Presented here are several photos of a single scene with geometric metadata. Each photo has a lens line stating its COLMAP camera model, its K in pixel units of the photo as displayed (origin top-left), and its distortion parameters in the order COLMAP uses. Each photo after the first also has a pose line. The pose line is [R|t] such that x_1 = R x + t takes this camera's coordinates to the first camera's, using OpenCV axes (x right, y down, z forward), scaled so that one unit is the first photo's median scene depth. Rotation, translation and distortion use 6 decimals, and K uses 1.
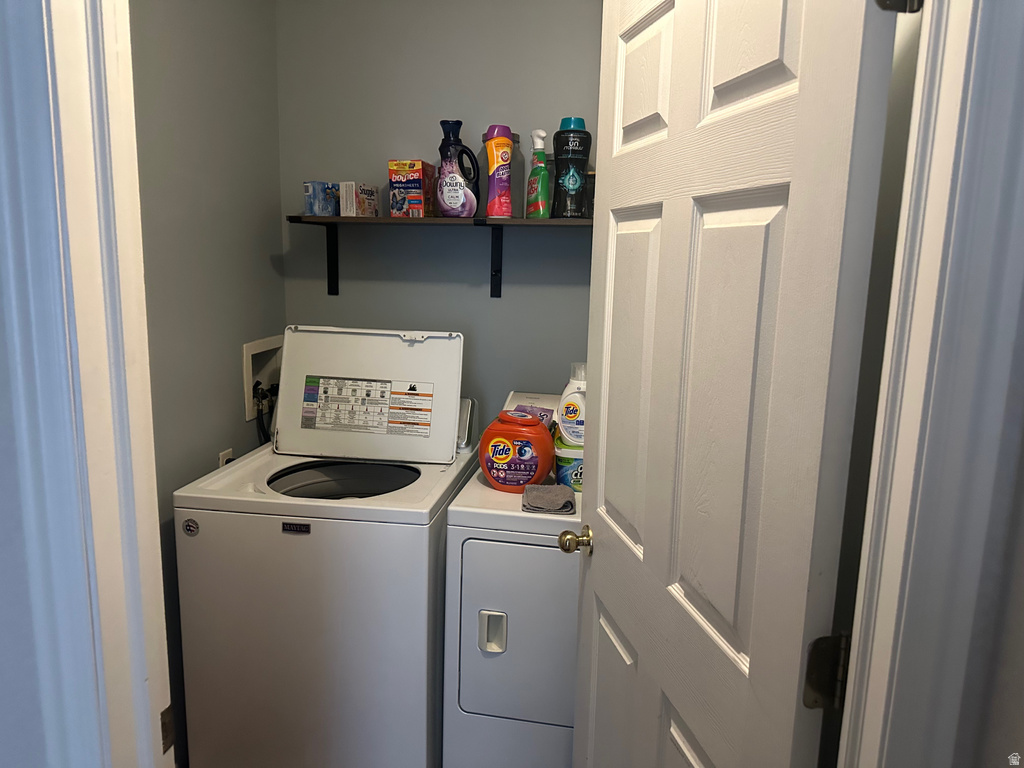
lens RADIAL K [[715.0, 0, 513.5], [0, 715.0, 380.7], [0, 0, 1]] dist [0.159829, -0.226790]
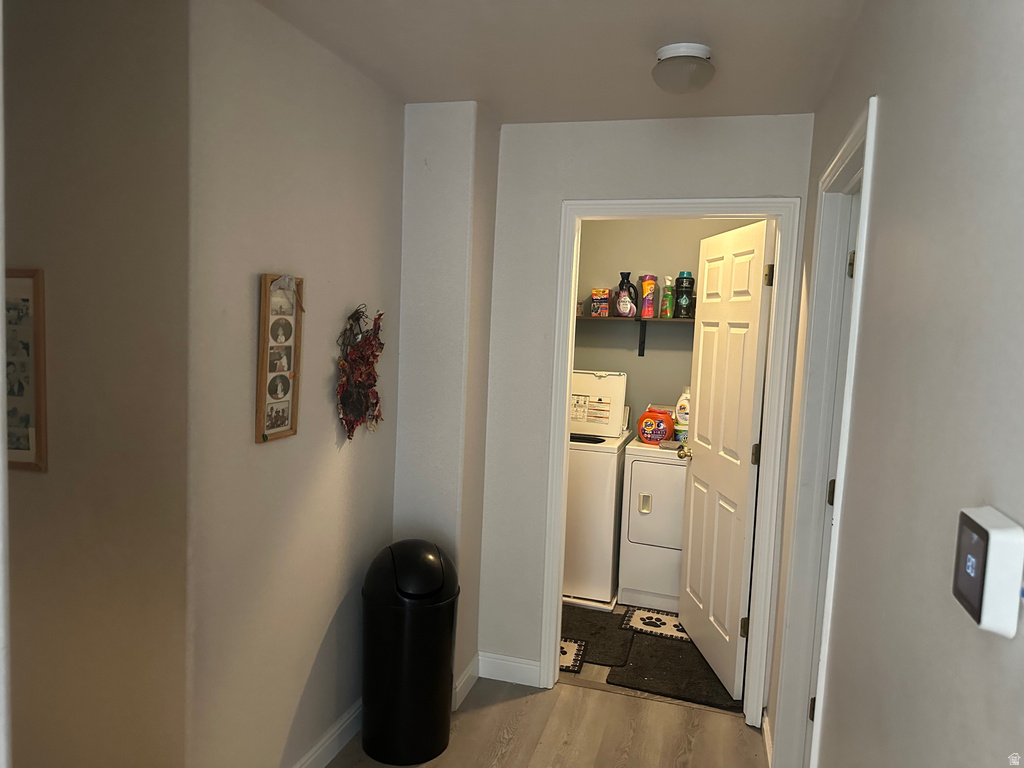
lens RADIAL K [[715.0, 0, 513.5], [0, 715.0, 380.7], [0, 0, 1]] dist [0.159829, -0.226790]
pose [[0.990526, 0.029714, -0.134071, -0.118254], [-0.042180, 0.994946, -0.091118, 0.157144], [0.130686, 0.095910, 0.986774, -1.064429]]
